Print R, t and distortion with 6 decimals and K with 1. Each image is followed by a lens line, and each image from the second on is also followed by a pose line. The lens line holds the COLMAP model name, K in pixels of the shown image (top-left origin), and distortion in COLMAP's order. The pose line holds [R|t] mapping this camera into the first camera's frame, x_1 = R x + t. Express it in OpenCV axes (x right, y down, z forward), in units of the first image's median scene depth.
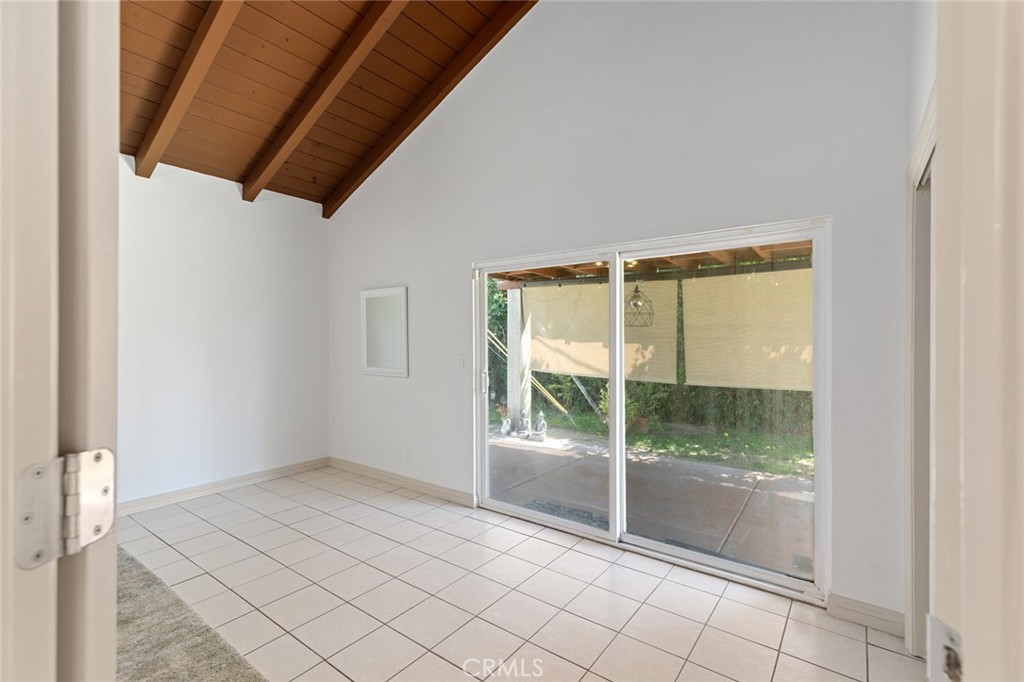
lens RADIAL K [[461.2, 0, 520.2], [0, 461.2, 339.9], [0, 0, 1]] dist [-0.003077, -0.000015]
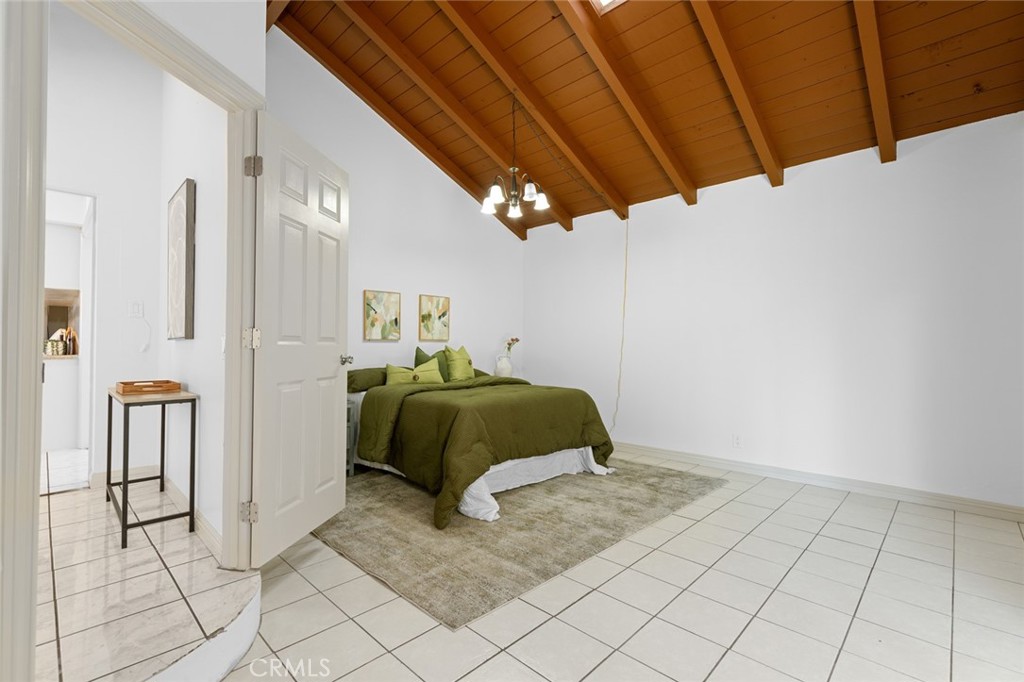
lens RADIAL K [[461.2, 0, 520.7], [0, 461.2, 338.8], [0, 0, 1]] dist [-0.003077, -0.000015]
pose [[-0.146858, -0.016294, -0.989023, 0.472749], [0.000842, 0.999862, -0.016598, 0.045314], [0.989157, -0.003271, -0.146824, 0.596892]]
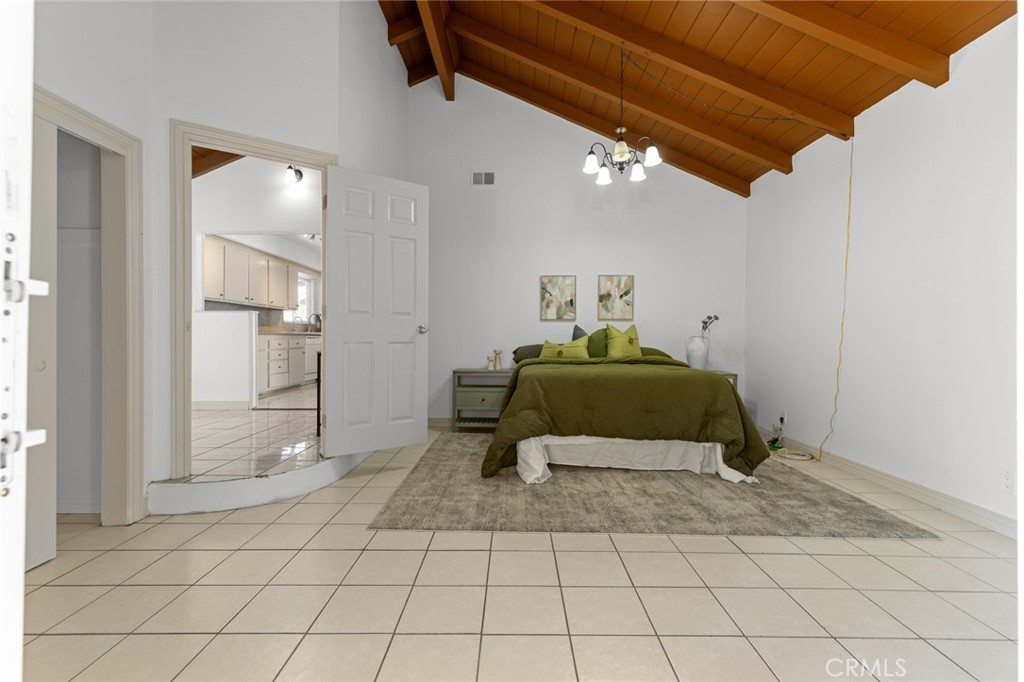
lens RADIAL K [[461.2, 0, 513.5], [0, 461.2, 340.9], [0, 0, 1]] dist [-0.003077, -0.000015]
pose [[-0.820581, 0.002234, -0.571526, 0.128434], [-0.002496, 0.999969, 0.007492, 0.088377], [0.571525, 0.007575, -0.820550, 1.205102]]
